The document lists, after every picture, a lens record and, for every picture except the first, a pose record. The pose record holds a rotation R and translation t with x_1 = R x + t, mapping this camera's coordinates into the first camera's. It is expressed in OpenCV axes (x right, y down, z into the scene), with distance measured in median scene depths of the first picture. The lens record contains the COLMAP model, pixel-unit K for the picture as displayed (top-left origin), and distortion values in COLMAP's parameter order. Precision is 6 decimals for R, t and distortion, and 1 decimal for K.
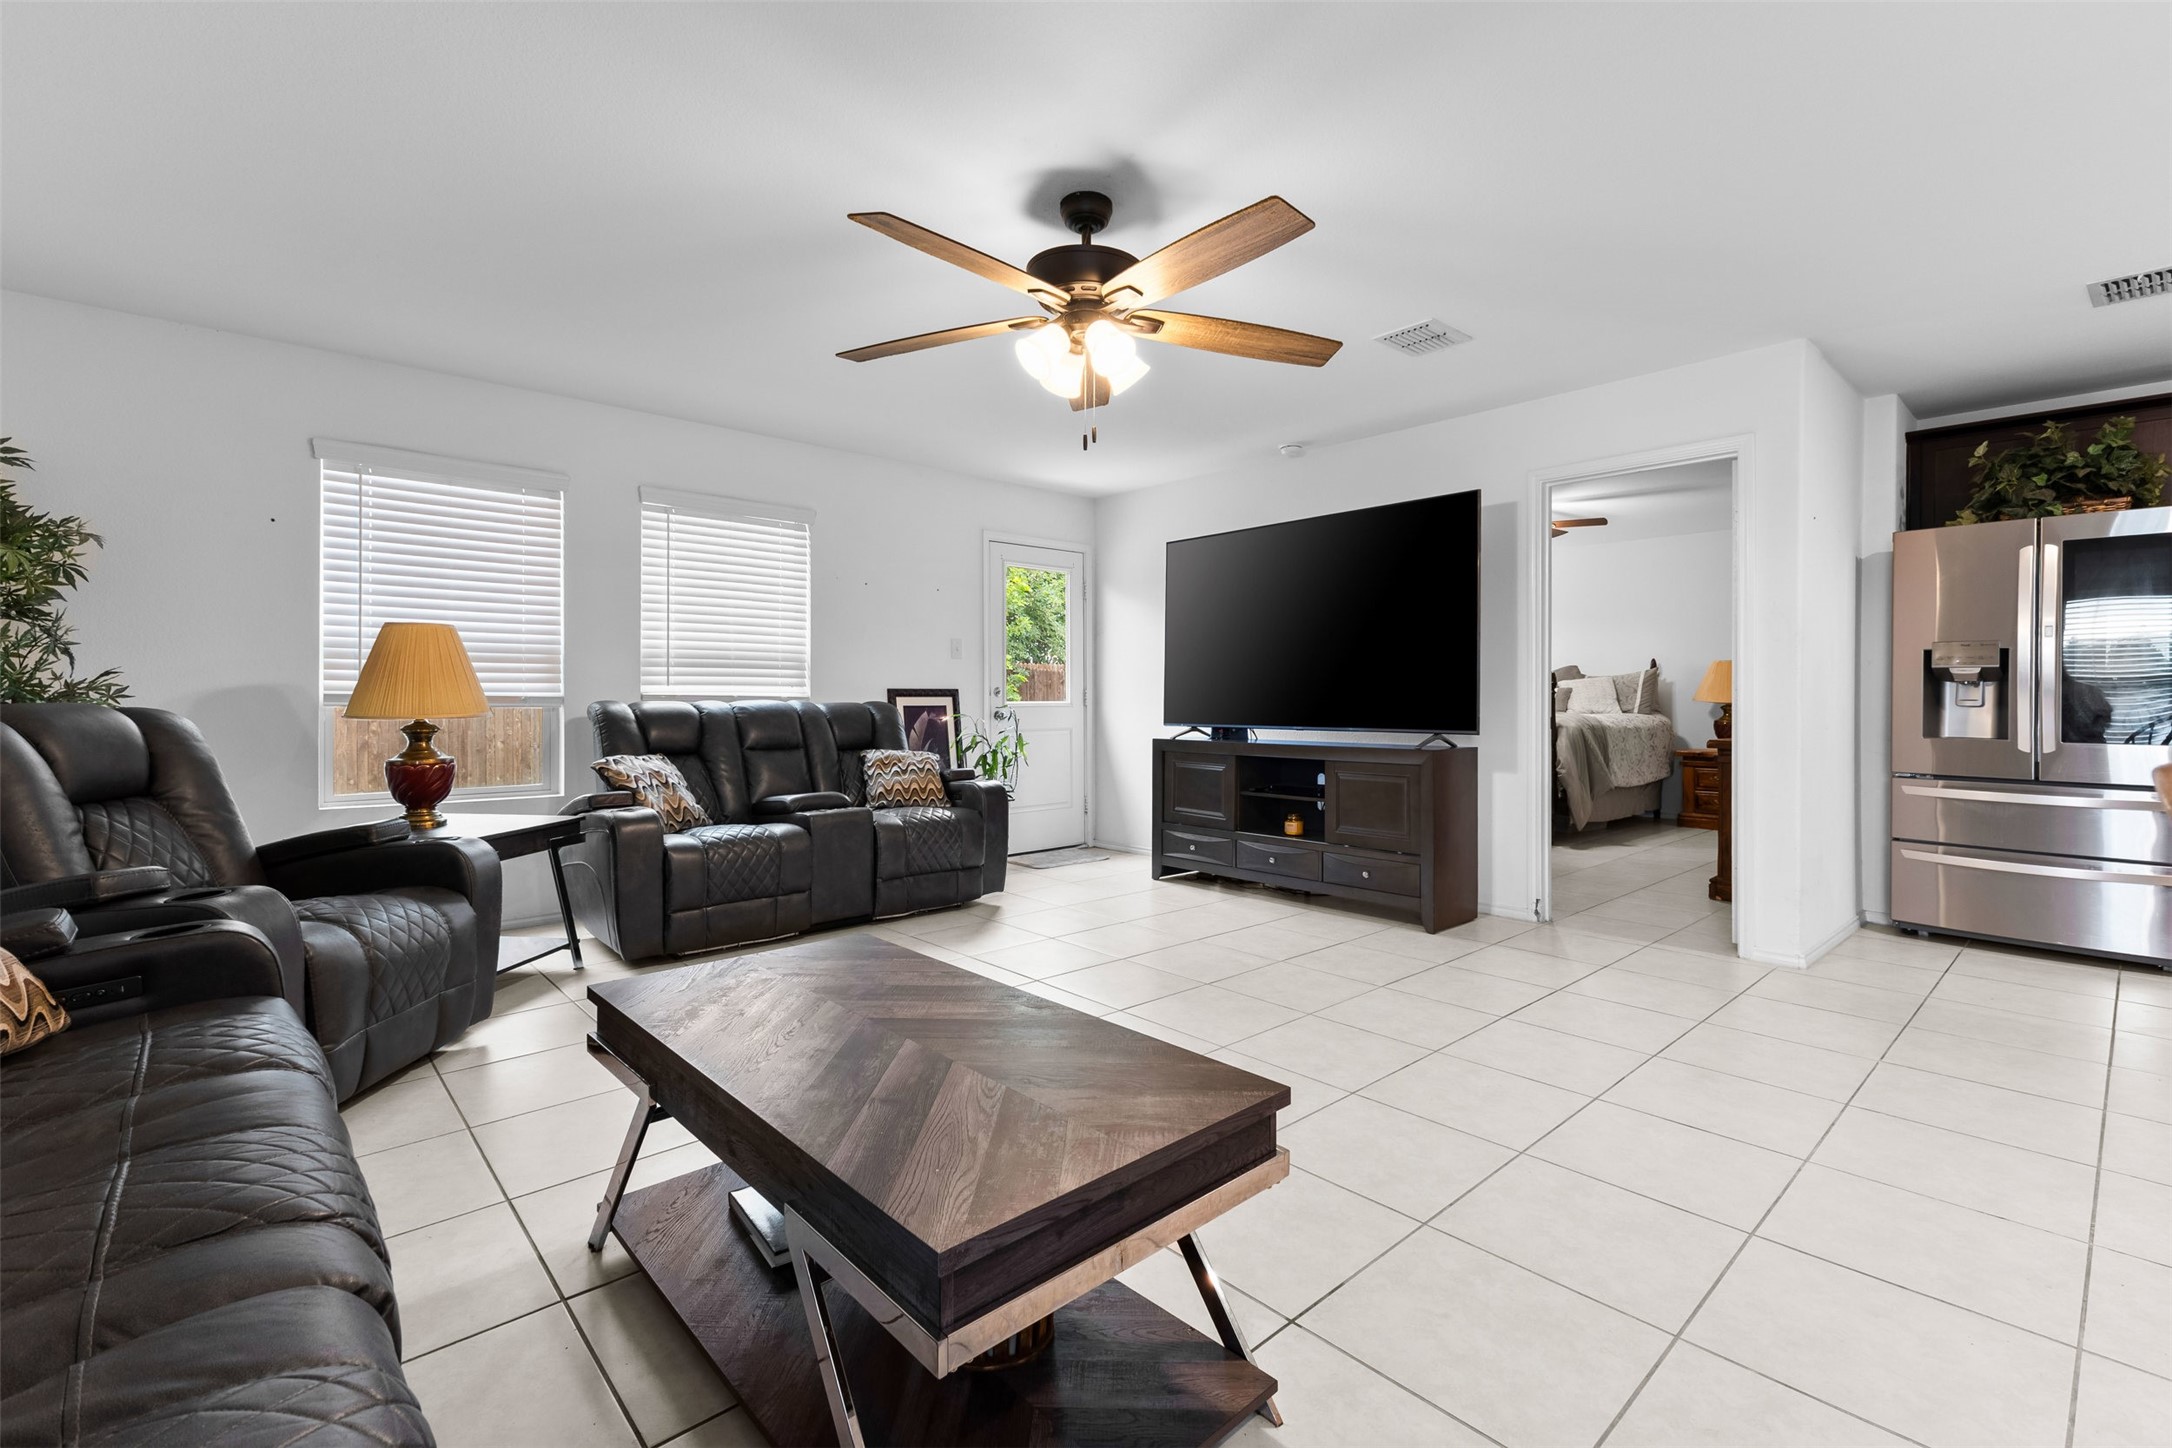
lens RADIAL K [[947.1, 0, 1101.1], [0, 947.1, 694.6], [0, 0, 1]] dist [0.007465, -0.000094]
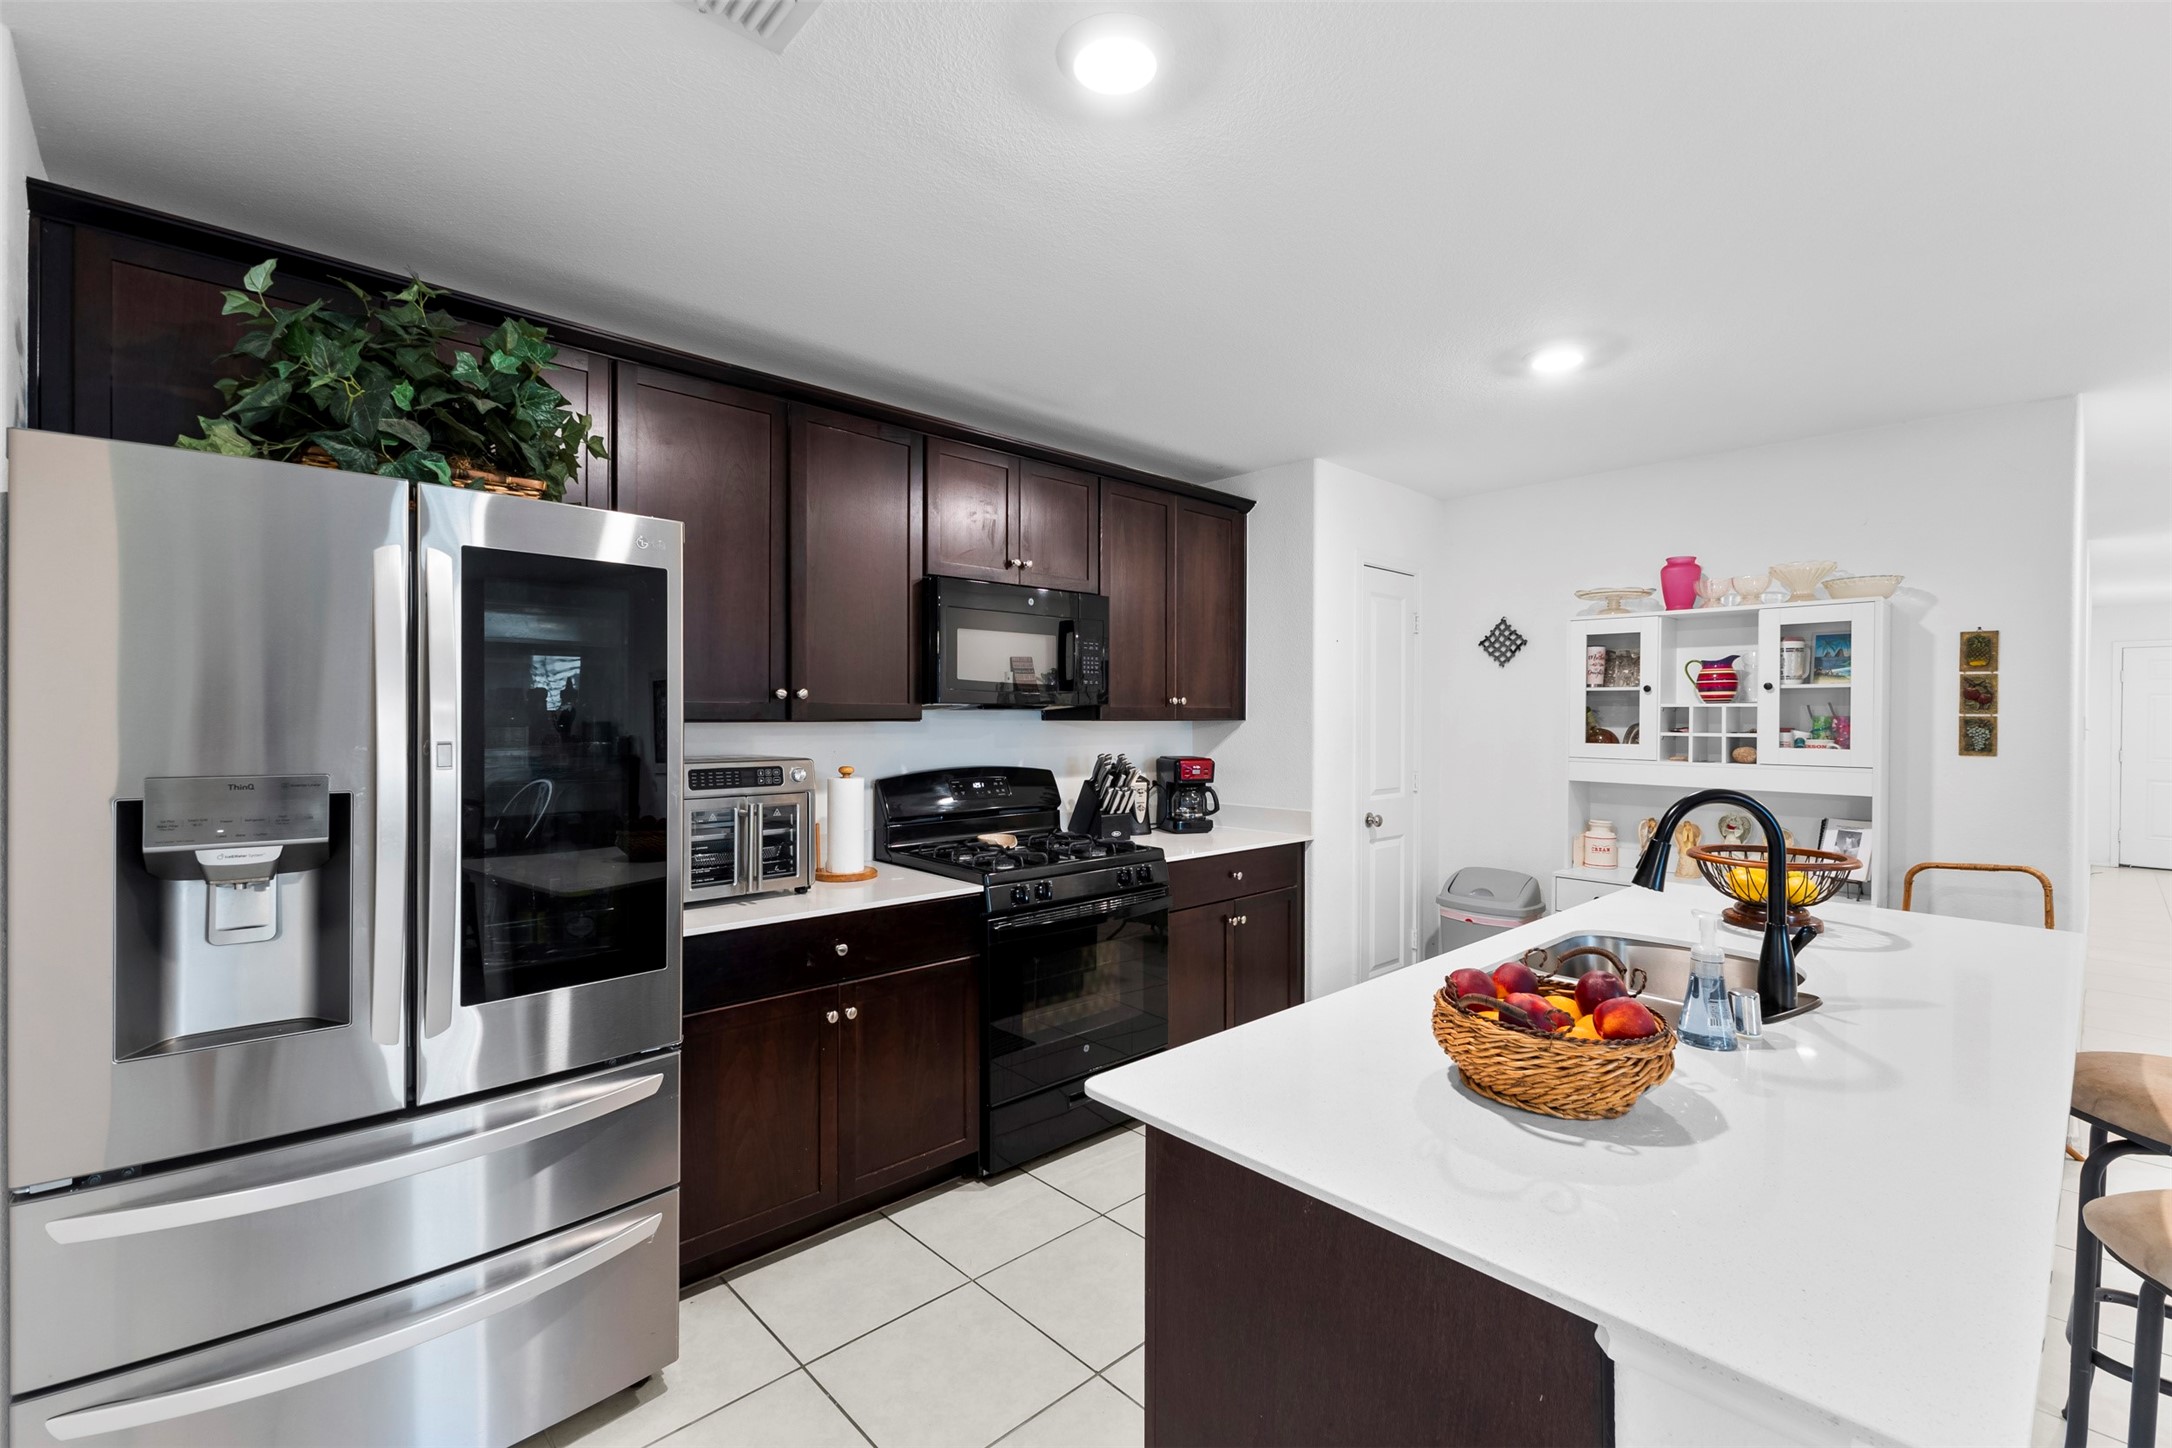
lens RADIAL K [[947.1, 0, 1089.8], [0, 947.1, 723.3], [0, 0, 1]] dist [0.007465, -0.000094]
pose [[-0.011483, -0.010732, 0.999876, 0.527420], [-0.004940, 0.999931, 0.010676, -0.079545], [-0.999922, -0.004817, -0.011535, 0.665346]]
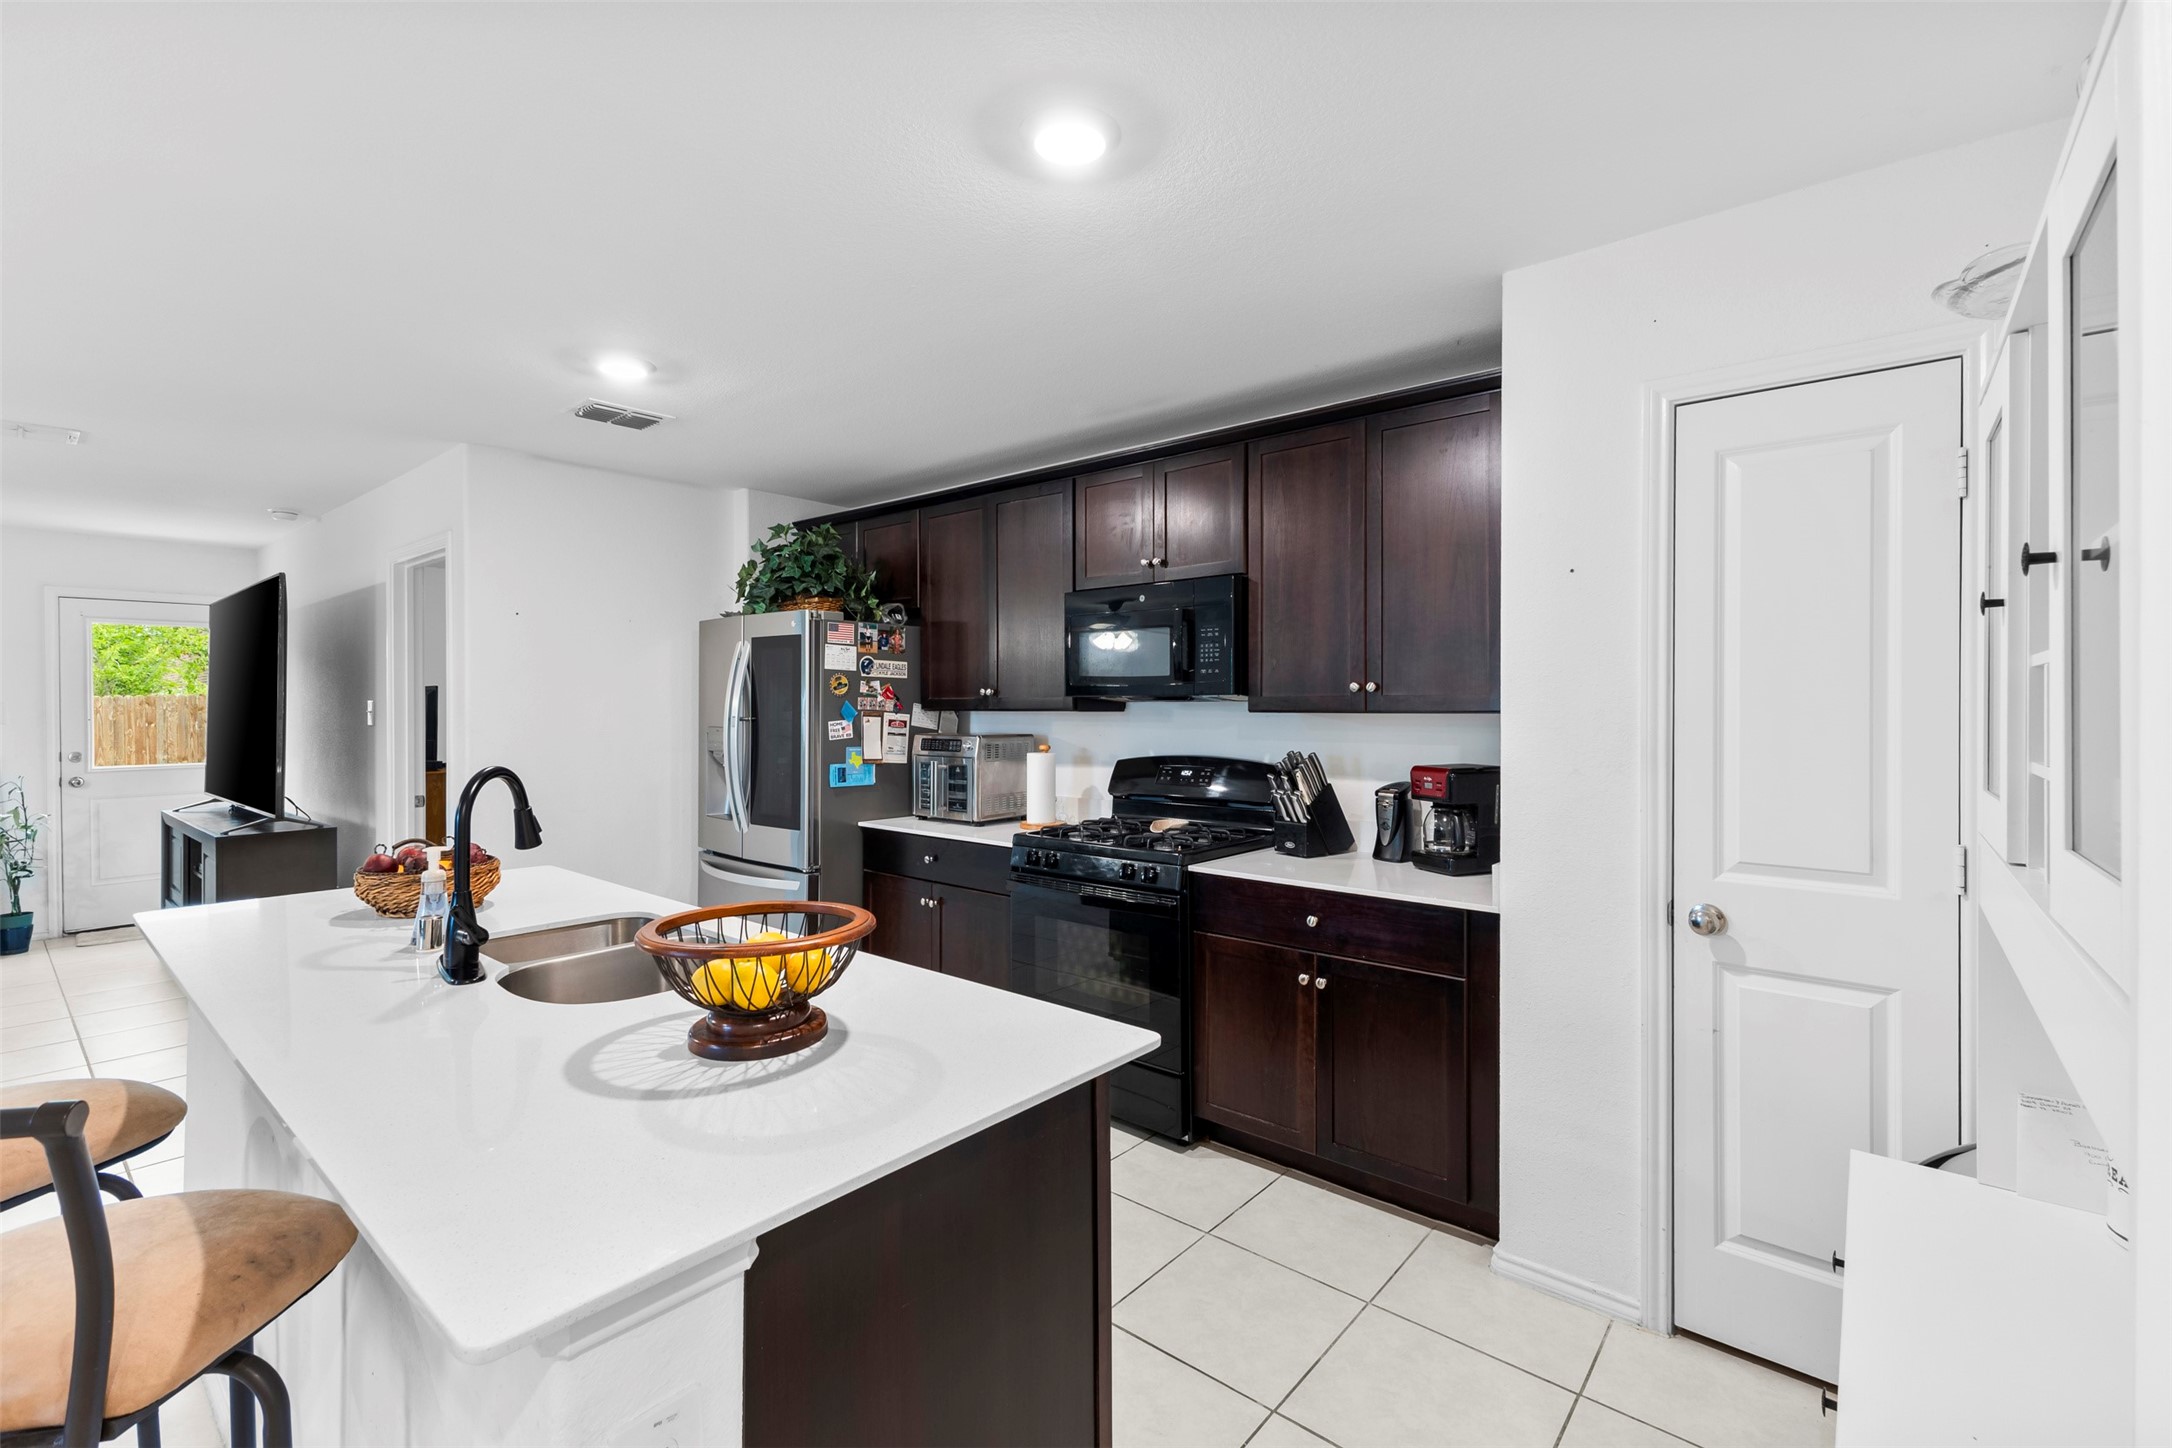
lens RADIAL K [[947.1, 0, 1079.7], [0, 947.1, 707.9], [0, 0, 1]] dist [0.007465, -0.000094]
pose [[0.992961, -0.003593, 0.118389, 1.143972], [0.002906, 0.999978, 0.005978, -0.081072], [-0.118408, -0.005592, 0.992949, -0.088265]]
